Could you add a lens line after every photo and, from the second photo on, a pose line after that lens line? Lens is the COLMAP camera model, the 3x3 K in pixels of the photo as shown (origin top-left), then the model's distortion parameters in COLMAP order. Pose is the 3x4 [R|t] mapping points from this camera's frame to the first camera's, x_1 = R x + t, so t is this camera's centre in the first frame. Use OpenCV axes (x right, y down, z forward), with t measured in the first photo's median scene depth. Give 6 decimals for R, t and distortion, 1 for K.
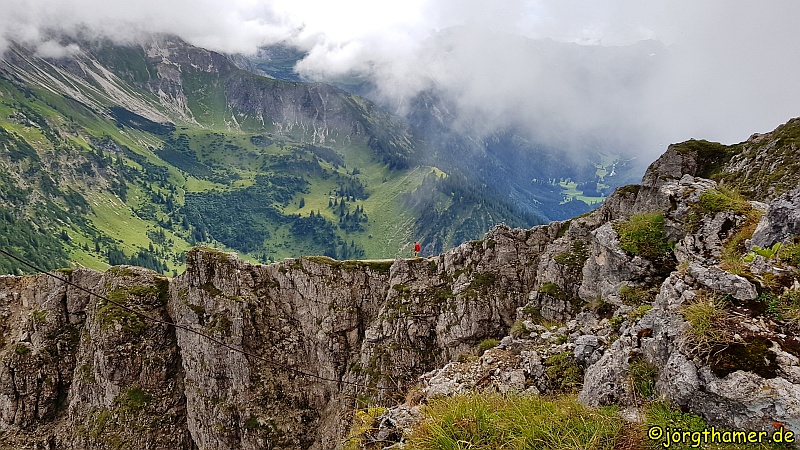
lens RADIAL K [[636.7, 0, 399.6], [0, 636.7, 225.9], [0, 0, 1]] dist [-0.004296, -0.002976]
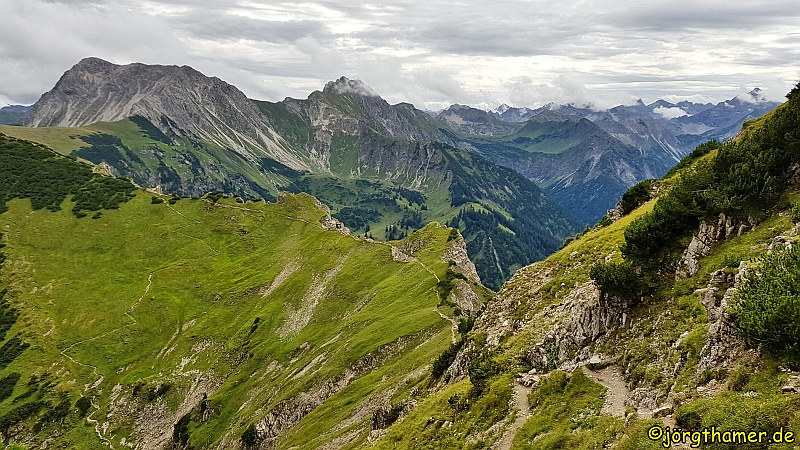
lens RADIAL K [[636.7, 0, 401.1], [0, 636.7, 223.9], [0, 0, 1]] dist [-0.004296, -0.002976]
pose [[0.888652, 0.028153, -0.457716, 0.447776], [-0.091487, 0.988933, -0.116794, 0.089495], [0.449363, 0.145665, 0.881394, -0.073499]]
